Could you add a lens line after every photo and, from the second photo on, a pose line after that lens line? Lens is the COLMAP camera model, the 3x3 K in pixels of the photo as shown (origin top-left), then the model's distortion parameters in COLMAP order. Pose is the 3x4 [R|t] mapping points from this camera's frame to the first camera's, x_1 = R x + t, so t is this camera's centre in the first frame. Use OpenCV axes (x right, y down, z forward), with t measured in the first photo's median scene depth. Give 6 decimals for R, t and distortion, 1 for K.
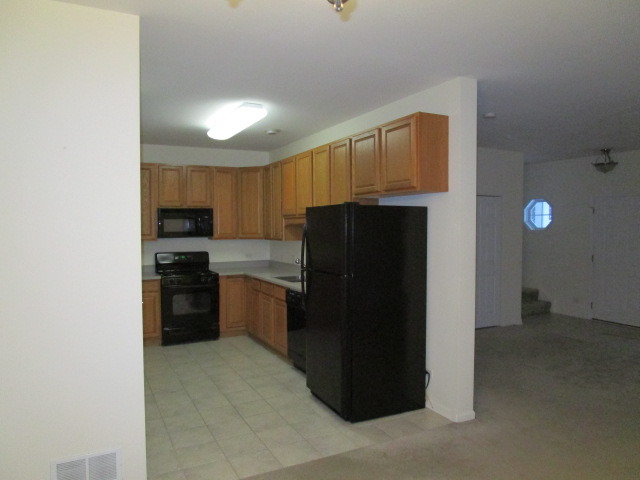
lens RADIAL K [[453.1, 0, 320.0], [0, 453.1, 240.0], [0, 0, 1]] dist [-0.011949, -0.001668]
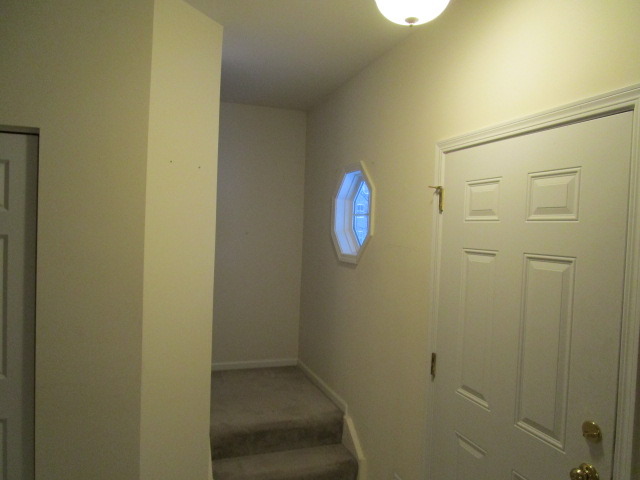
lens RADIAL K [[453.1, 0, 320.0], [0, 453.1, 240.0], [0, 0, 1]] dist [-0.011949, -0.001668]
pose [[0.990255, 0.043995, -0.132136, 0.526110], [-0.044492, 0.999009, -0.000809, -0.033936], [0.131969, 0.006681, 0.991231, 0.651364]]
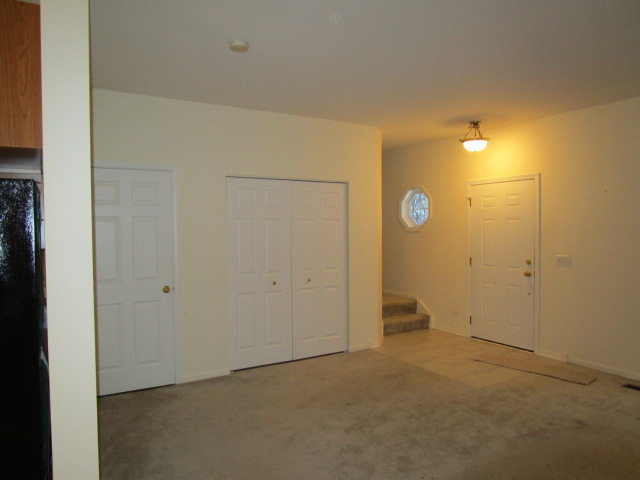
lens RADIAL K [[453.1, 0, 320.0], [0, 453.1, 240.0], [0, 0, 1]] dist [-0.011949, -0.001668]
pose [[0.996771, -0.004572, 0.080169, 0.254385], [0.004661, 0.999989, -0.000923, 0.000841], [-0.080164, 0.001294, 0.996781, 0.203876]]
